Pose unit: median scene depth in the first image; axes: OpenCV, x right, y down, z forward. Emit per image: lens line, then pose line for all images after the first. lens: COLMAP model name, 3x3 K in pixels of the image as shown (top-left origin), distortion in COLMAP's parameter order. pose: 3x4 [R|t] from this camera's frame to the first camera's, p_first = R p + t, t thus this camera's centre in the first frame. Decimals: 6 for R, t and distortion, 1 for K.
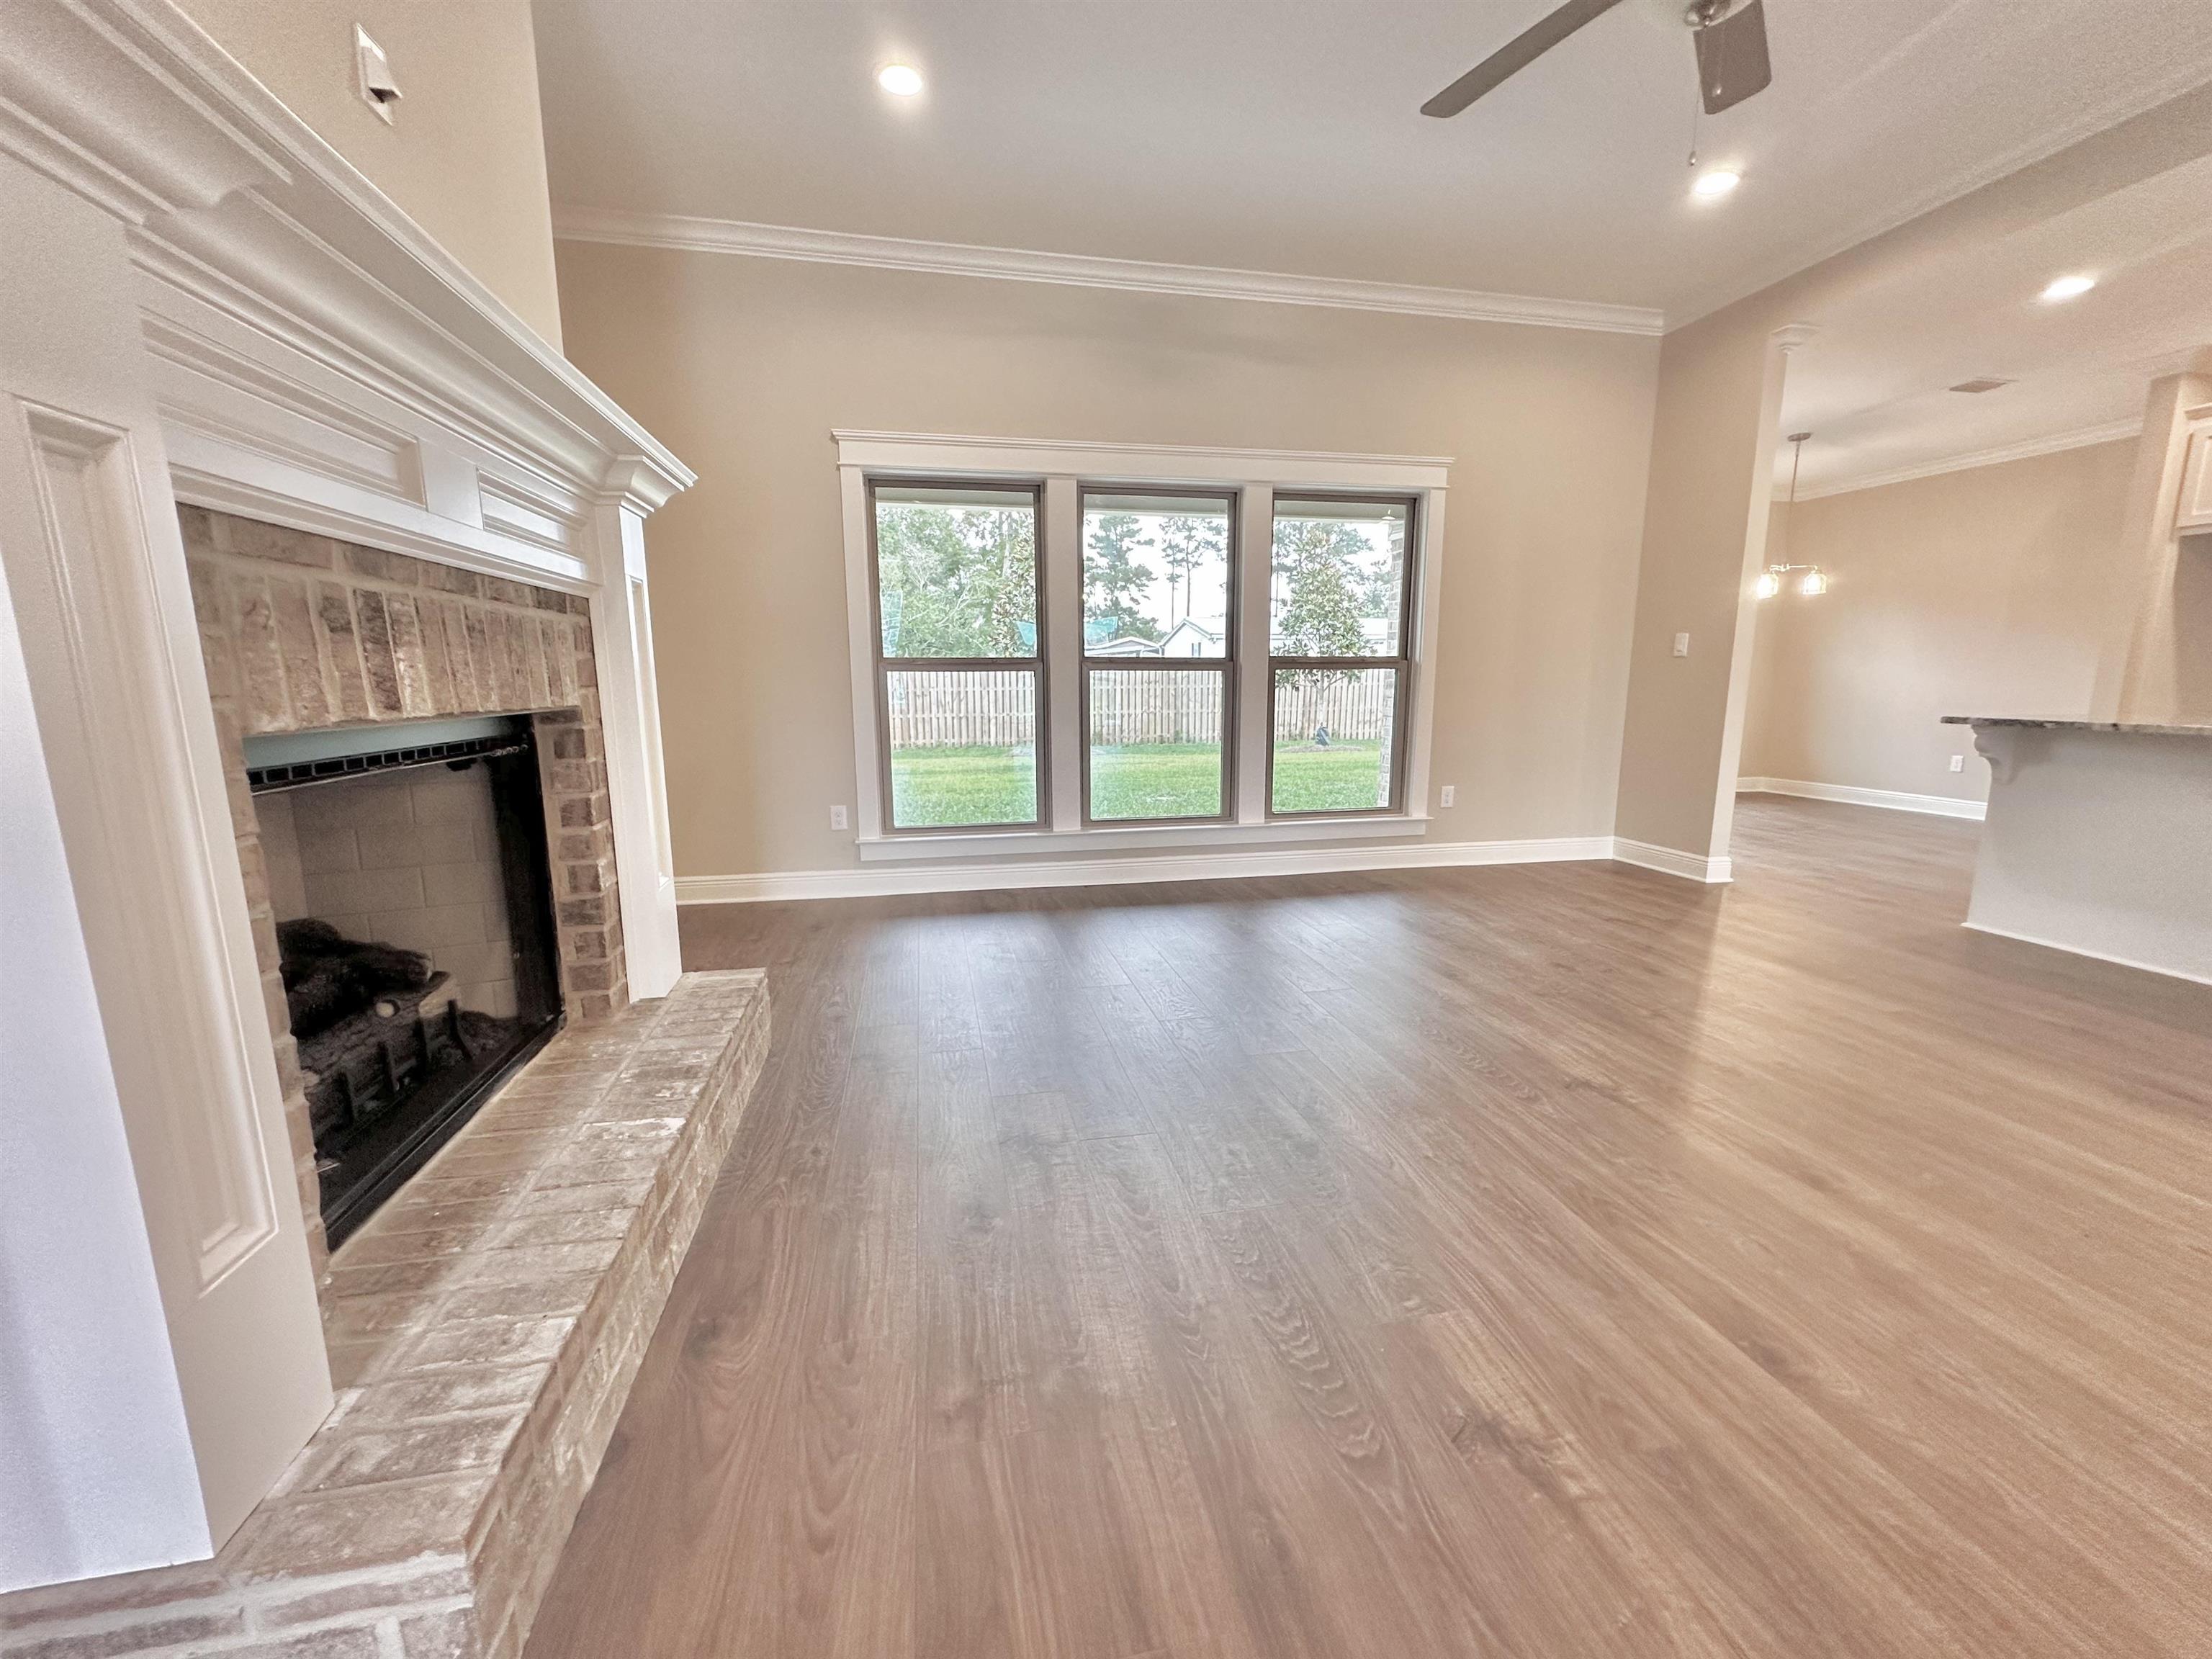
lens RADIAL K [[881.2, 0, 1103.2], [0, 881.2, 836.0], [0, 0, 1]] dist [-0.002379, 0.000661]
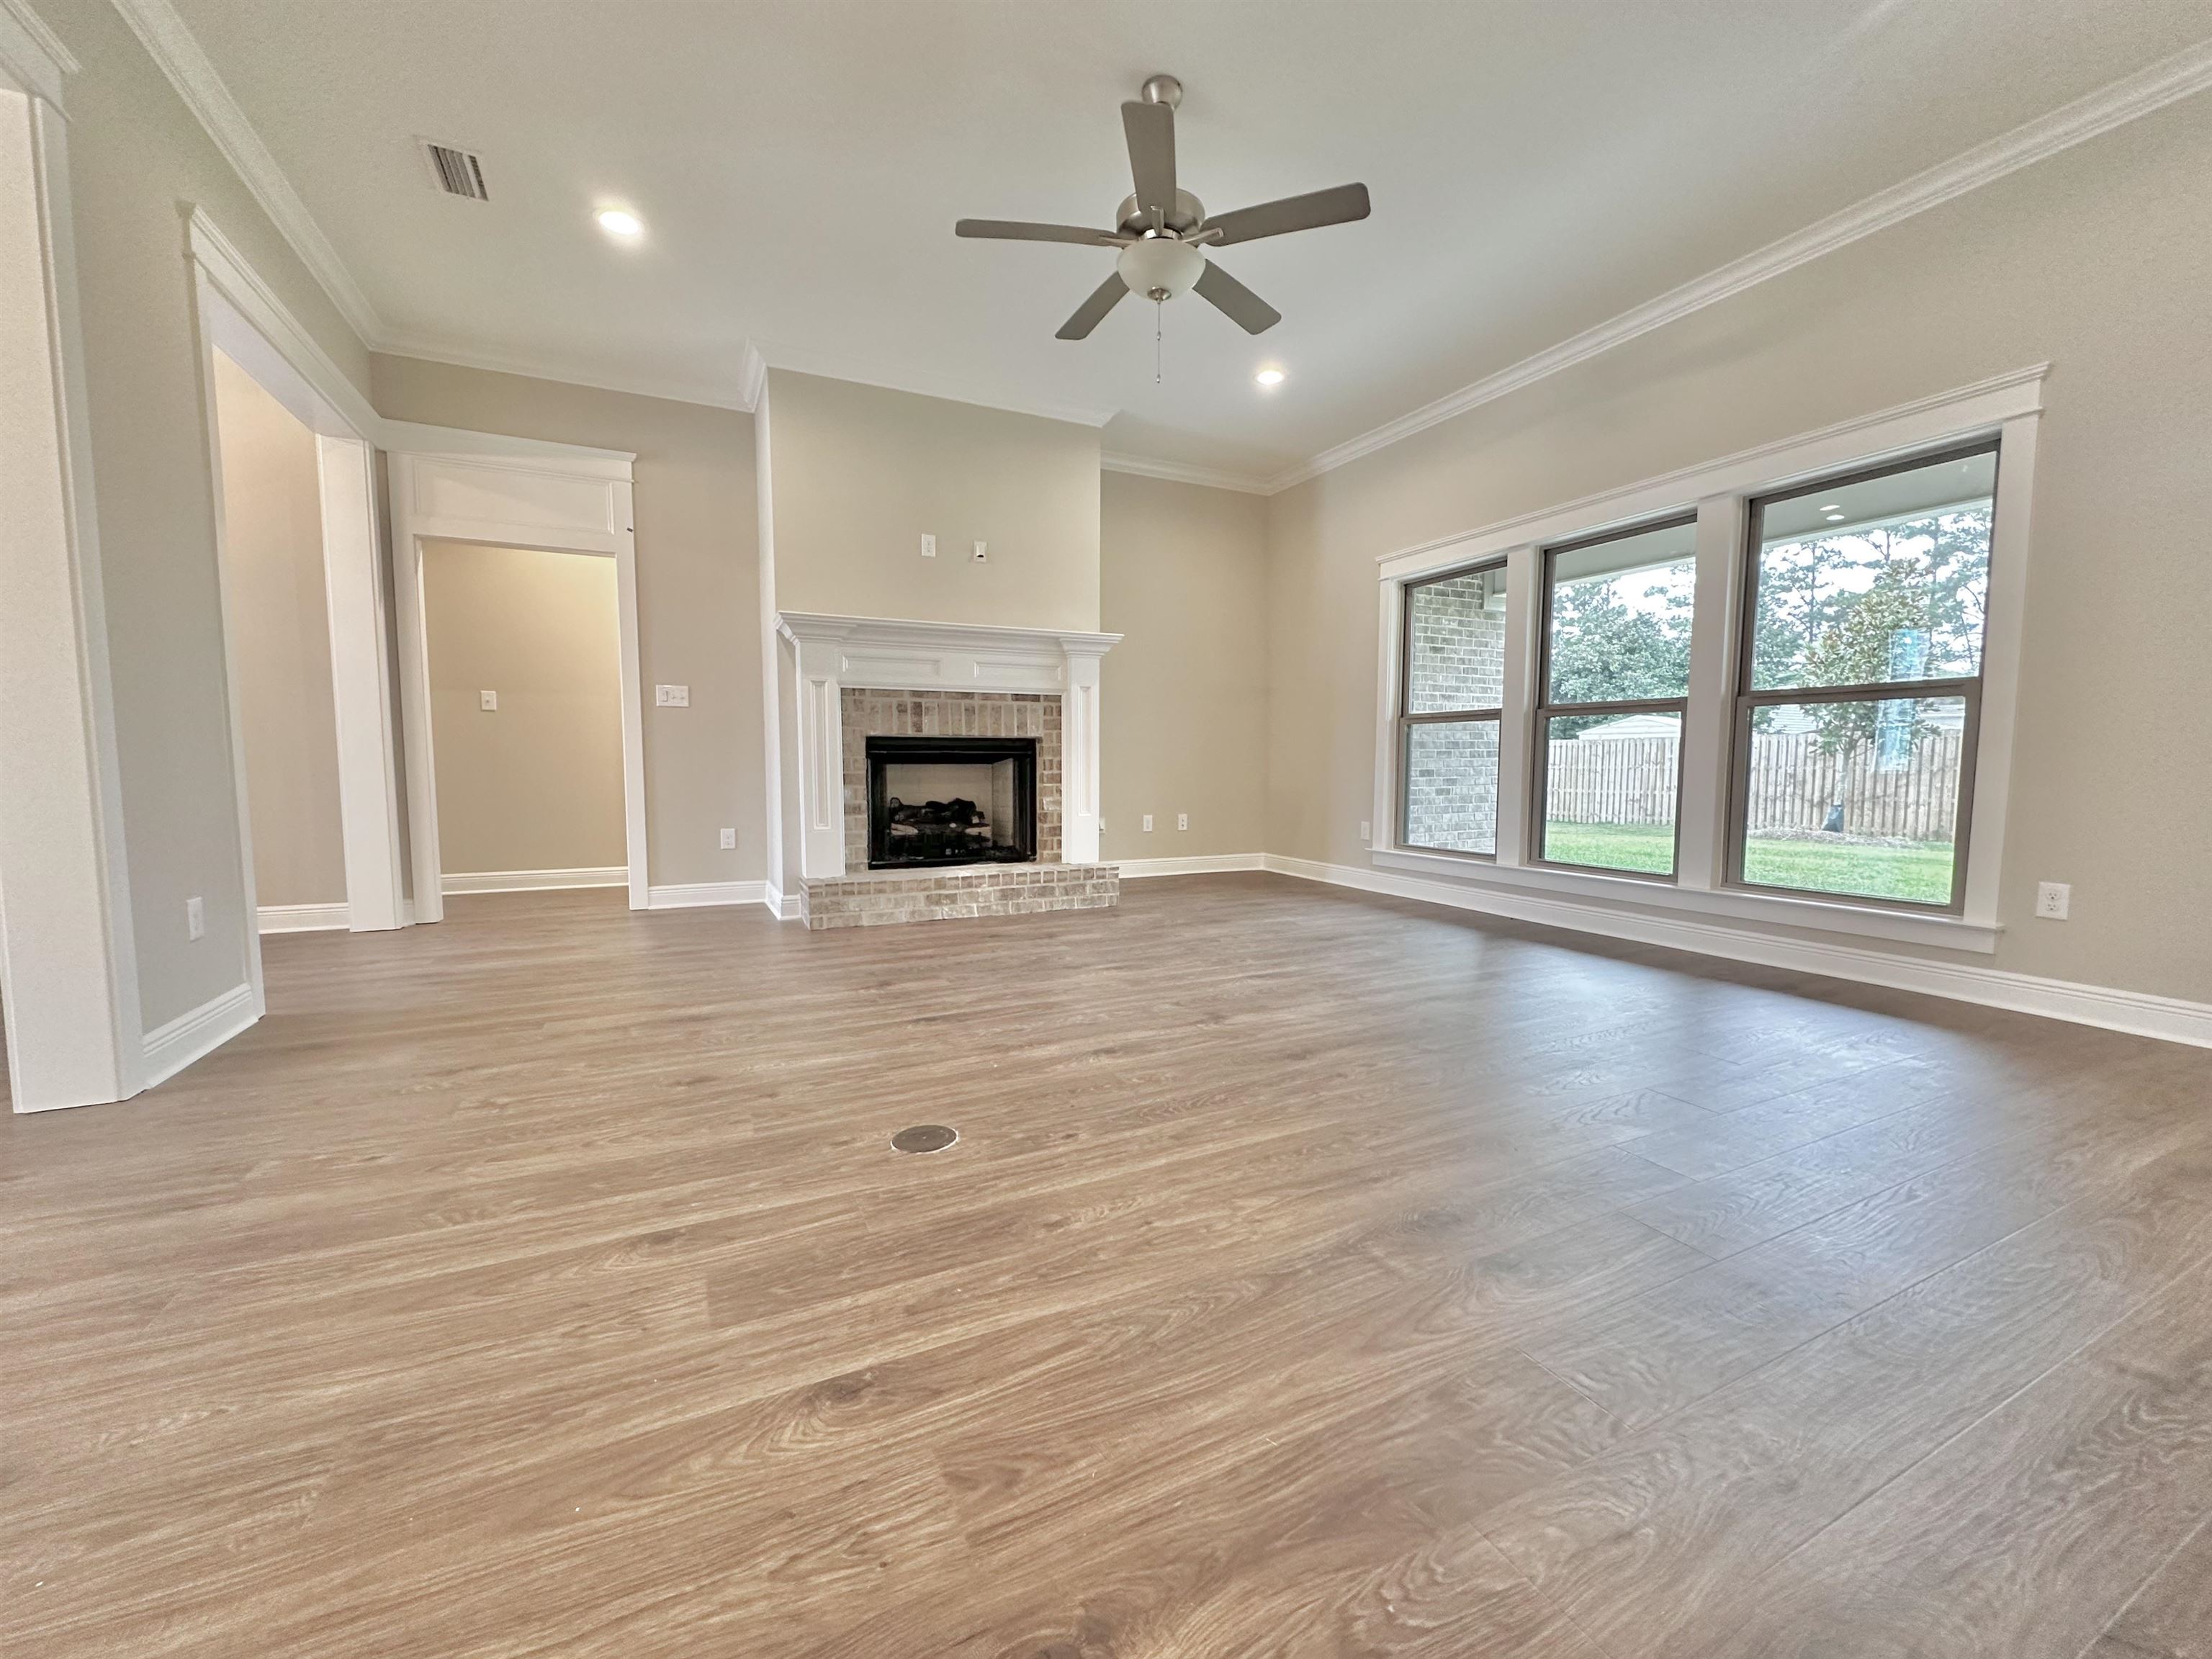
lens RADIAL K [[881.2, 0, 1103.9], [0, 881.2, 833.1], [0, 0, 1]] dist [-0.002379, 0.000661]
pose [[0.253075, 0.085385, -0.963671, 1.723382], [-0.172793, 0.984070, 0.041815, -0.006223], [0.951891, 0.155933, 0.263797, 0.460831]]
